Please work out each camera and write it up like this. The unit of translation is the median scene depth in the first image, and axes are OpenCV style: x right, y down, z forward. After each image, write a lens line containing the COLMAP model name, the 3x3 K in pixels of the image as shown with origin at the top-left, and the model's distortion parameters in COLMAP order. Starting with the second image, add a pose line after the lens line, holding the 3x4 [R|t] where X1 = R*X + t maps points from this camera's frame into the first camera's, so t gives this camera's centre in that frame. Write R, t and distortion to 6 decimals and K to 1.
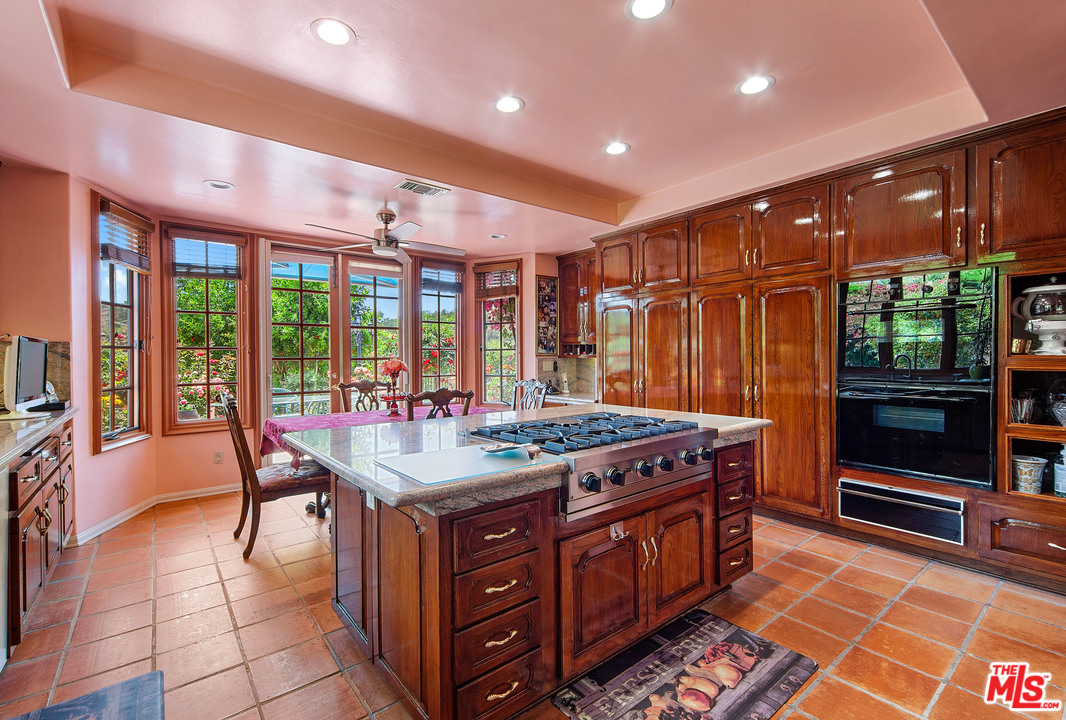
lens RADIAL K [[542.4, 0, 539.6], [0, 542.4, 356.4], [0, 0, 1]] dist [0.003855, 0.000415]
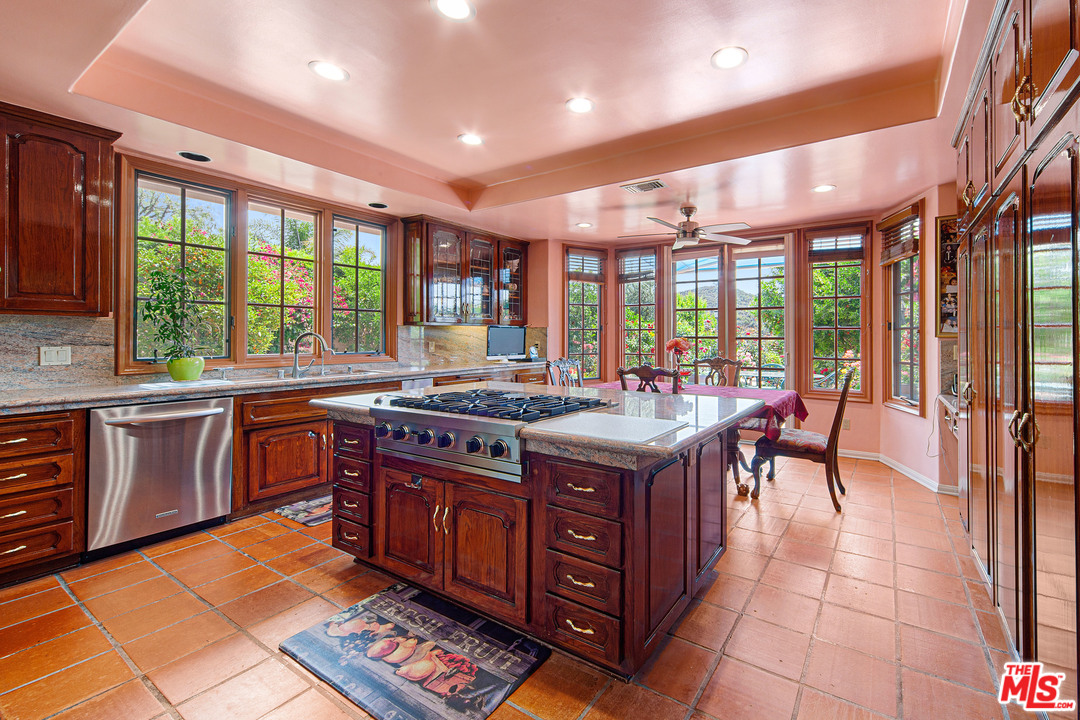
lens RADIAL K [[474.6, 0, 552.9], [0, 474.6, 332.9], [0, 0, 1]] dist [0.001407, 0.000362]
pose [[0.220593, -0.000047, -0.975366, 1.091759], [-0.006087, 0.999980, -0.001425, -0.005601], [0.975347, 0.006251, 0.220588, 0.940672]]
